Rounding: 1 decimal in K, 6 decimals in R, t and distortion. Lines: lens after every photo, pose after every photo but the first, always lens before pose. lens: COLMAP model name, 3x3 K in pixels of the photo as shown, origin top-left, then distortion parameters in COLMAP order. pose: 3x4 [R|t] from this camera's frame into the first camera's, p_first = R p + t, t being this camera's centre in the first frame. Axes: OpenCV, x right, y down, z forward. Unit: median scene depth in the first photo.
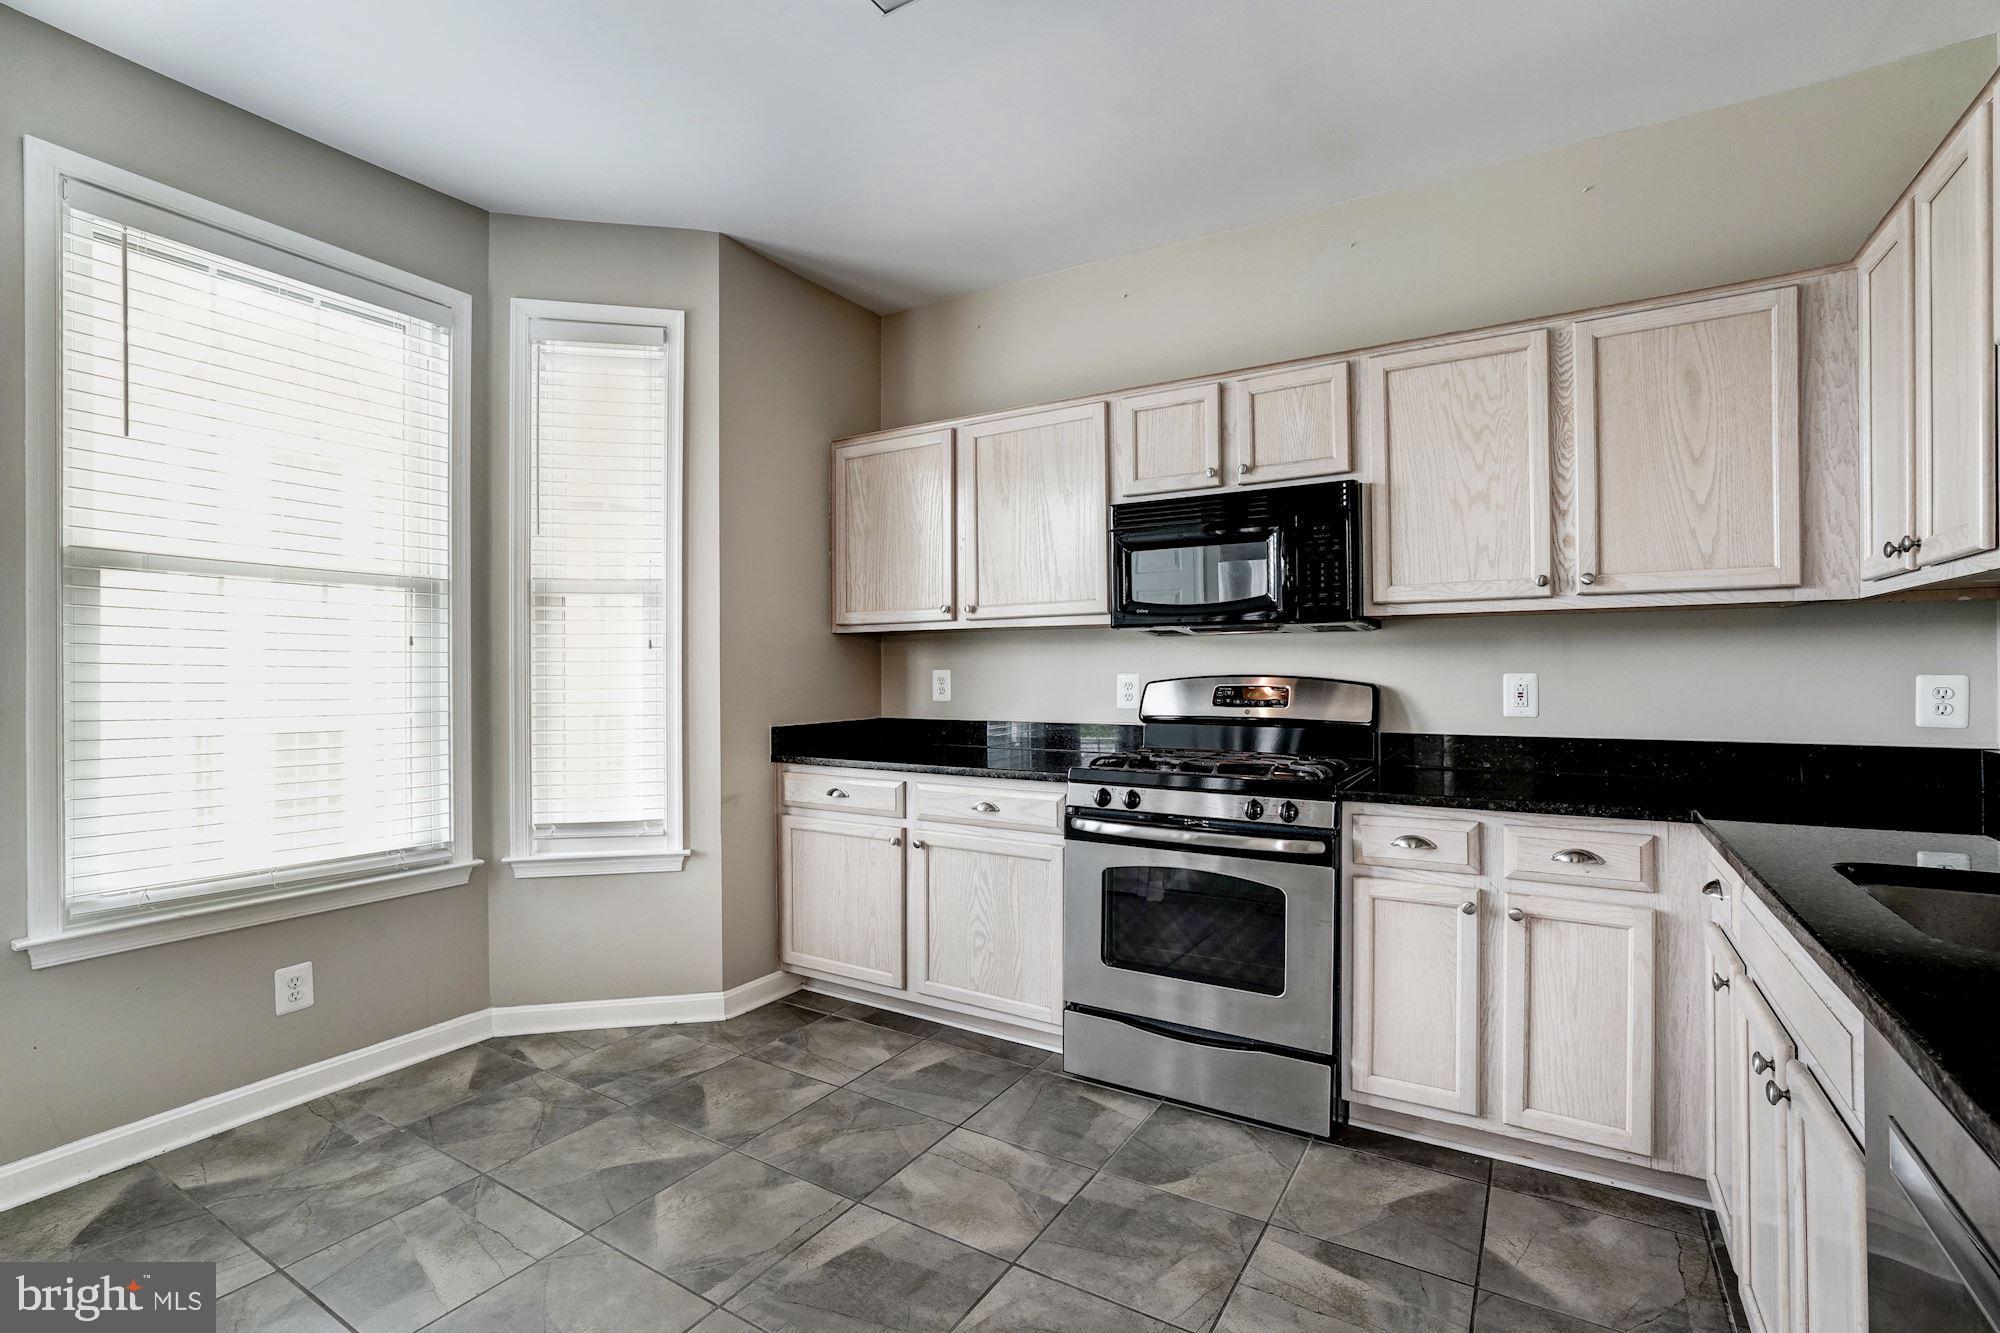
lens RADIAL K [[927.9, 0, 989.2], [0, 927.9, 669.4], [0, 0, 1]] dist [-0.032536, 0.015560]
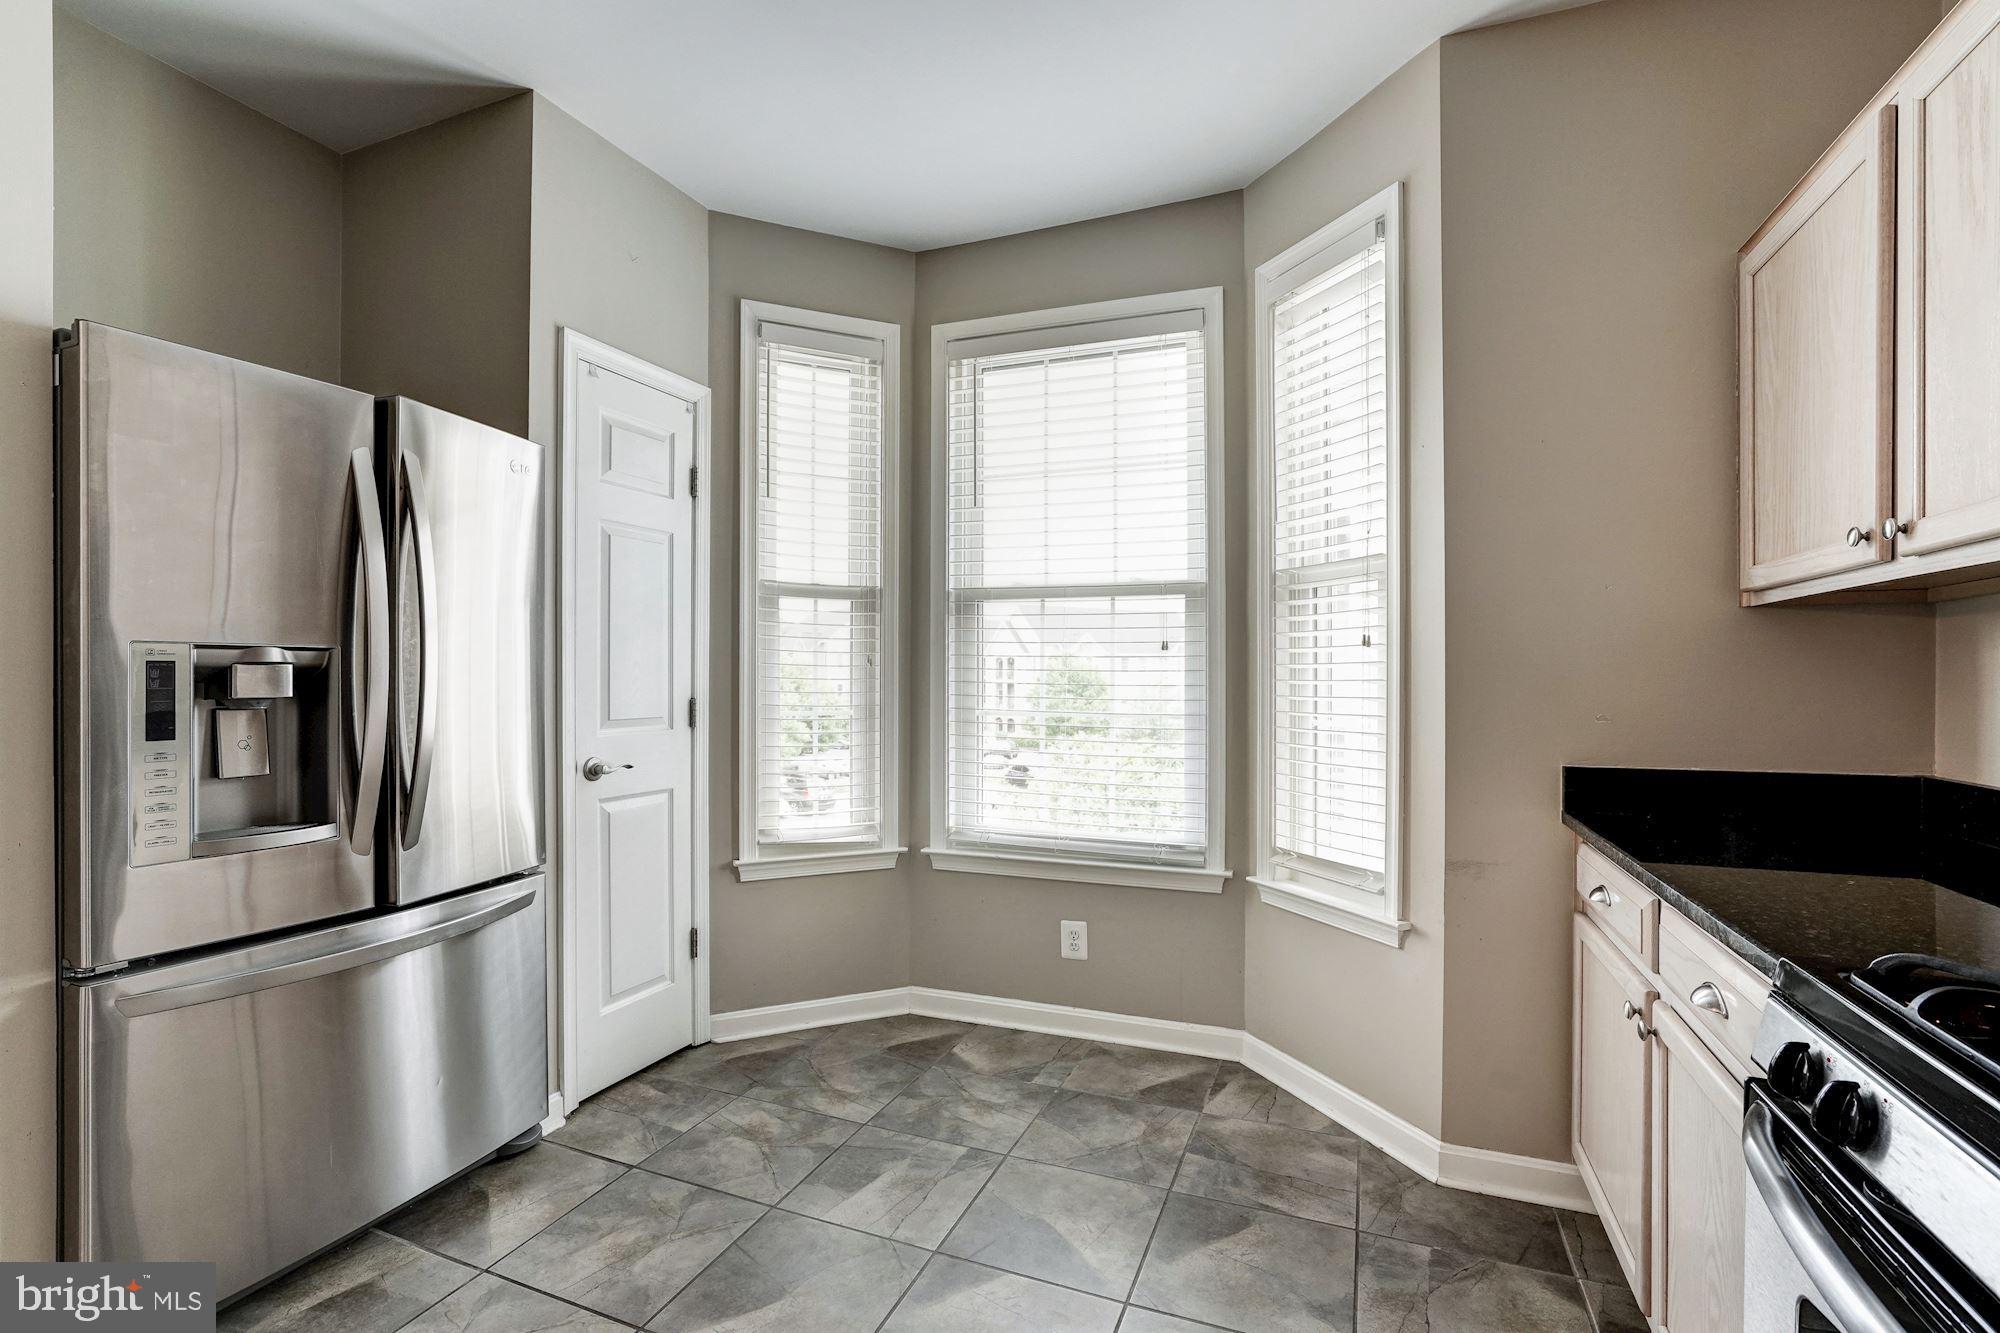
lens RADIAL K [[927.9, 0, 1003.1], [0, 927.9, 680.5], [0, 0, 1]] dist [-0.032536, 0.015560]
pose [[0.161108, 0.009864, -0.986887, 0.406530], [-0.001383, 0.999951, 0.009769, -0.001875], [0.986936, -0.000209, 0.161114, 0.696490]]
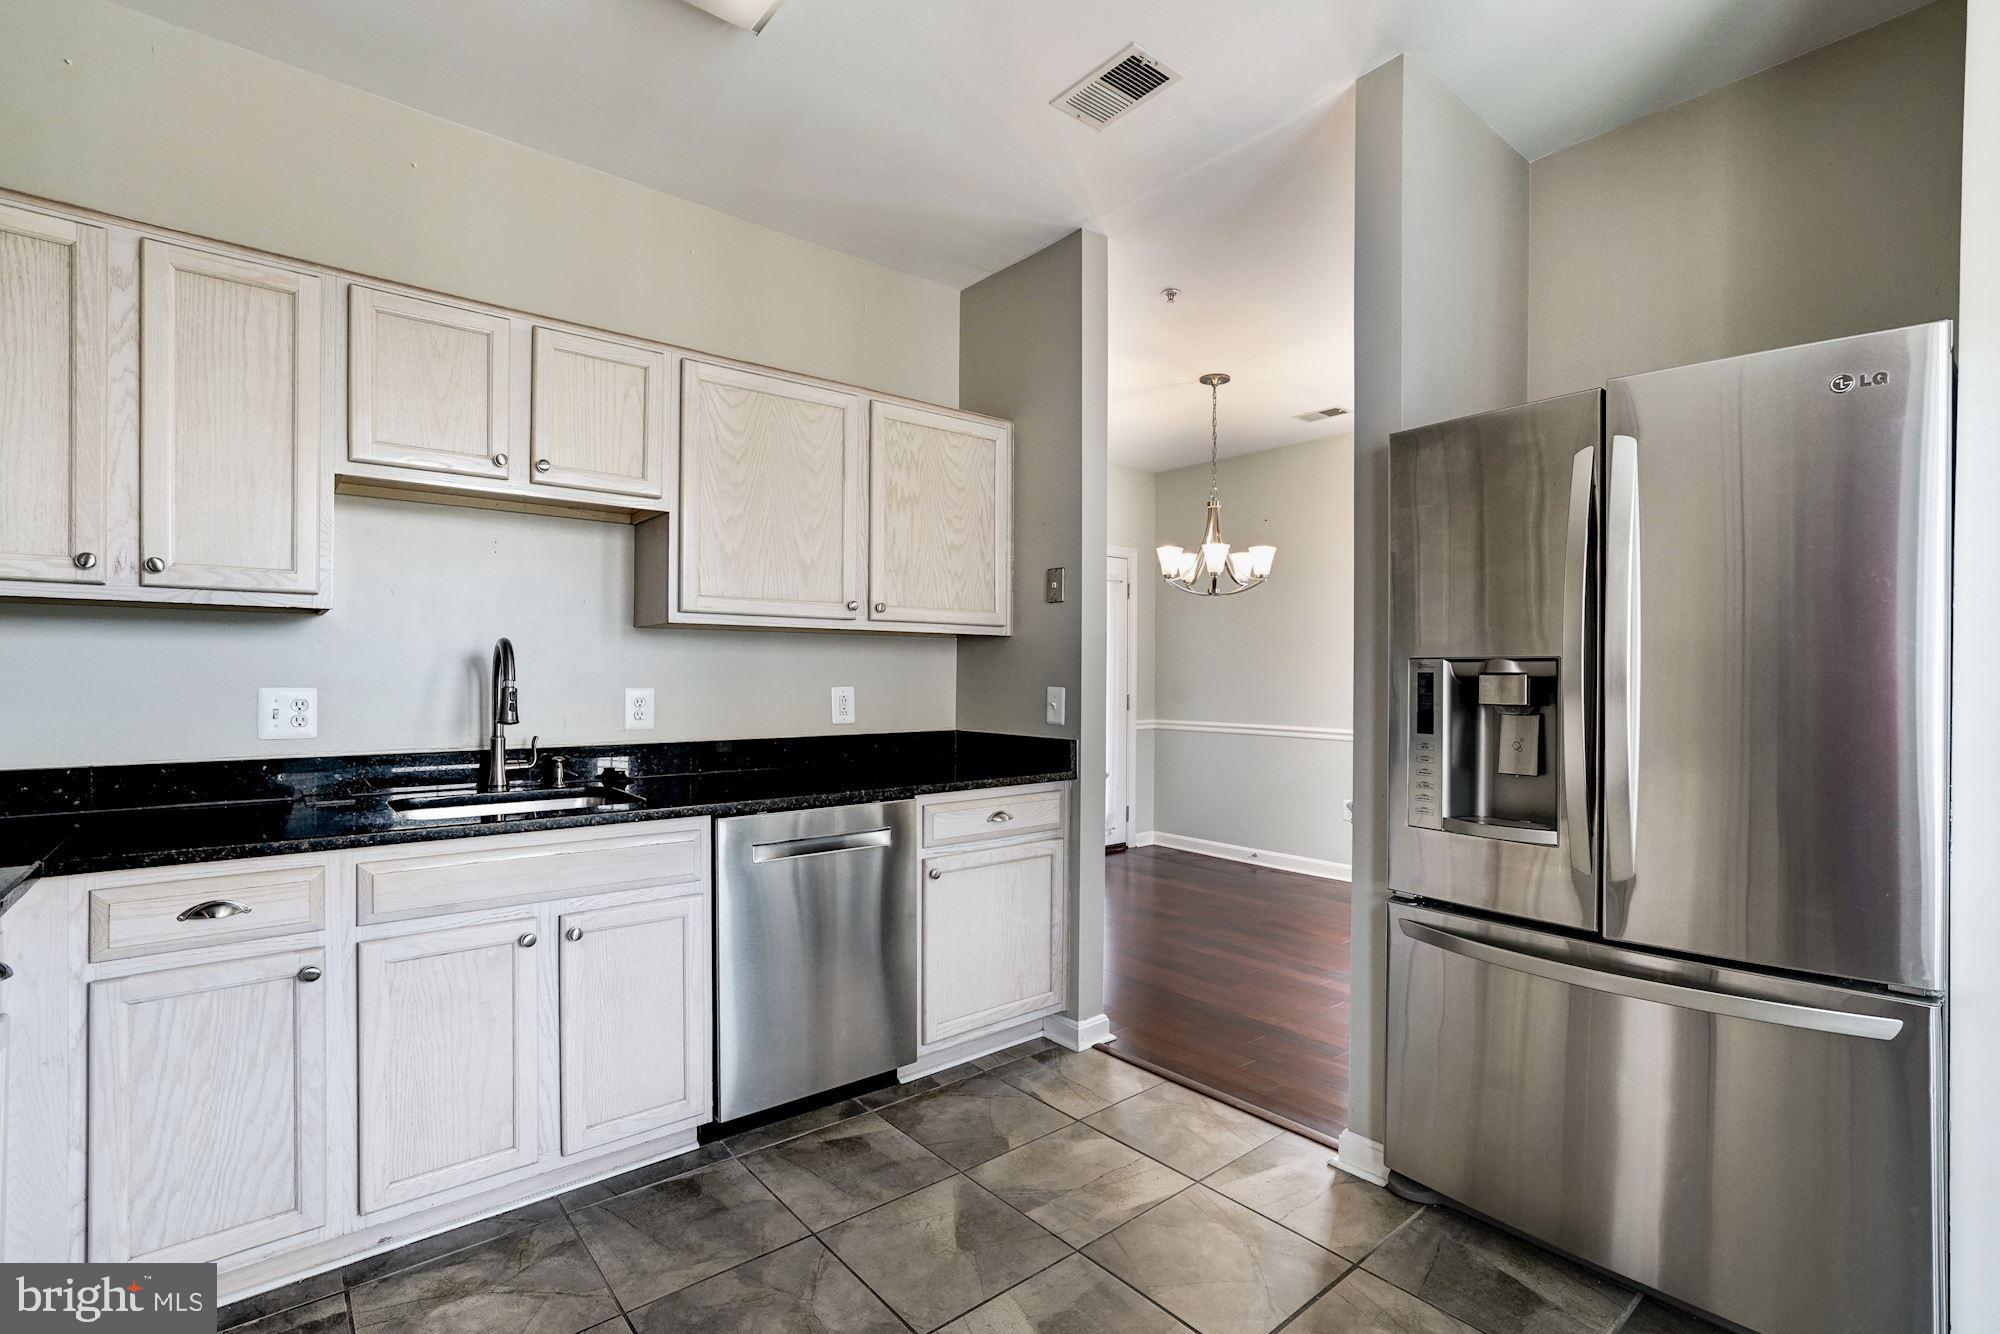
lens RADIAL K [[927.9, 0, 996.5], [0, 927.9, 674.7], [0, 0, 1]] dist [-0.032536, 0.015560]
pose [[-0.947712, -0.003916, 0.319104, -0.188099], [-0.002789, 0.999988, 0.003987, -0.008397], [-0.319116, 0.002889, -0.947711, 1.118581]]
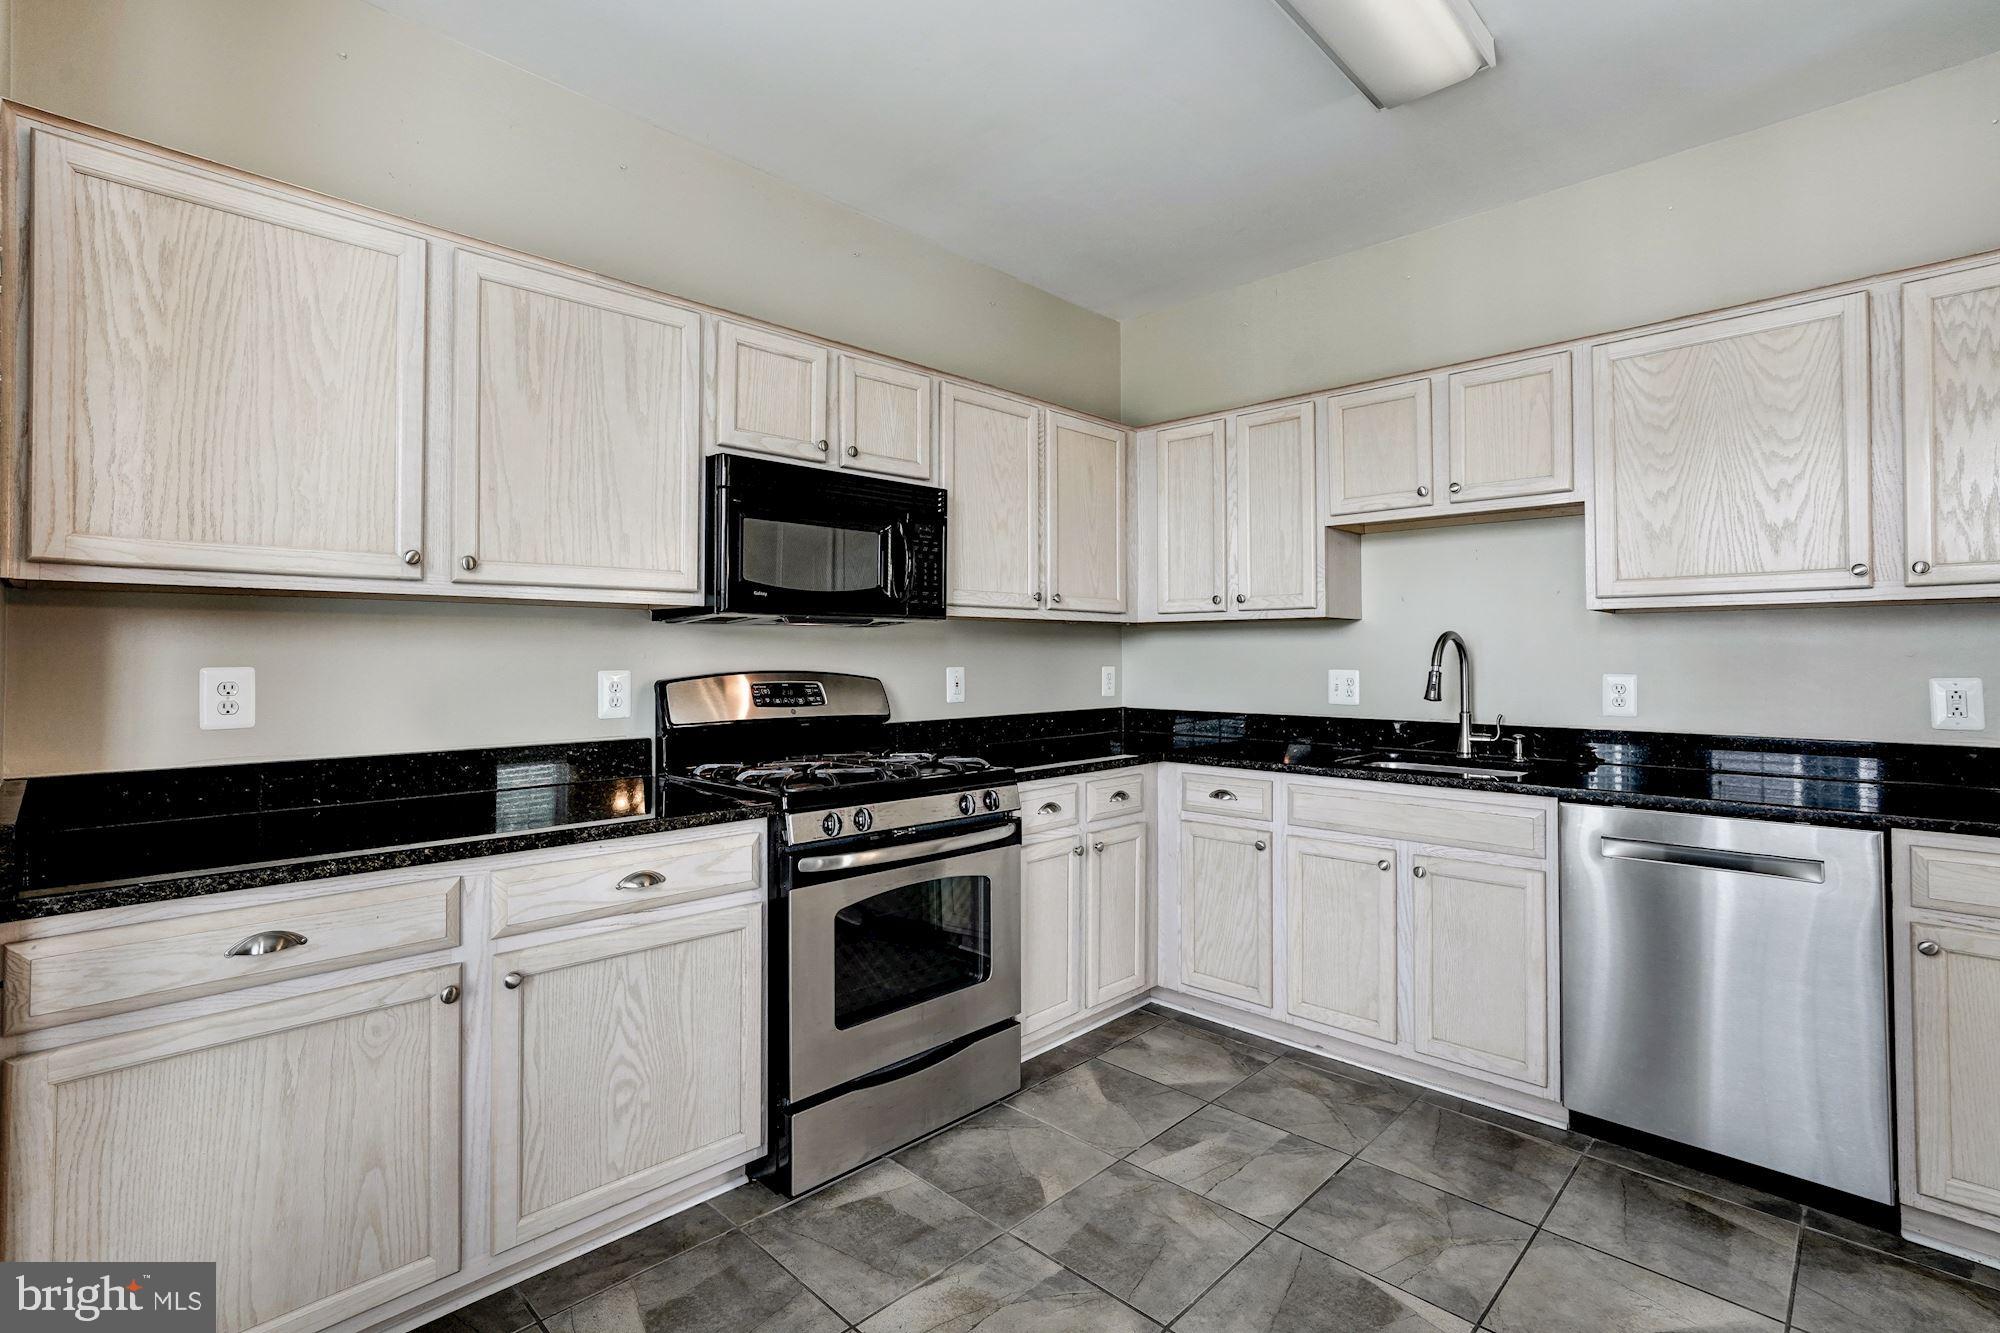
lens RADIAL K [[927.9, 0, 989.9], [0, 927.9, 645.5], [0, 0, 1]] dist [-0.032536, 0.015560]
pose [[0.223265, 0.015682, 0.974632, -0.652074], [0.000040, 0.999870, -0.016097, -0.004786], [-0.974758, 0.003633, 0.223236, 0.703704]]
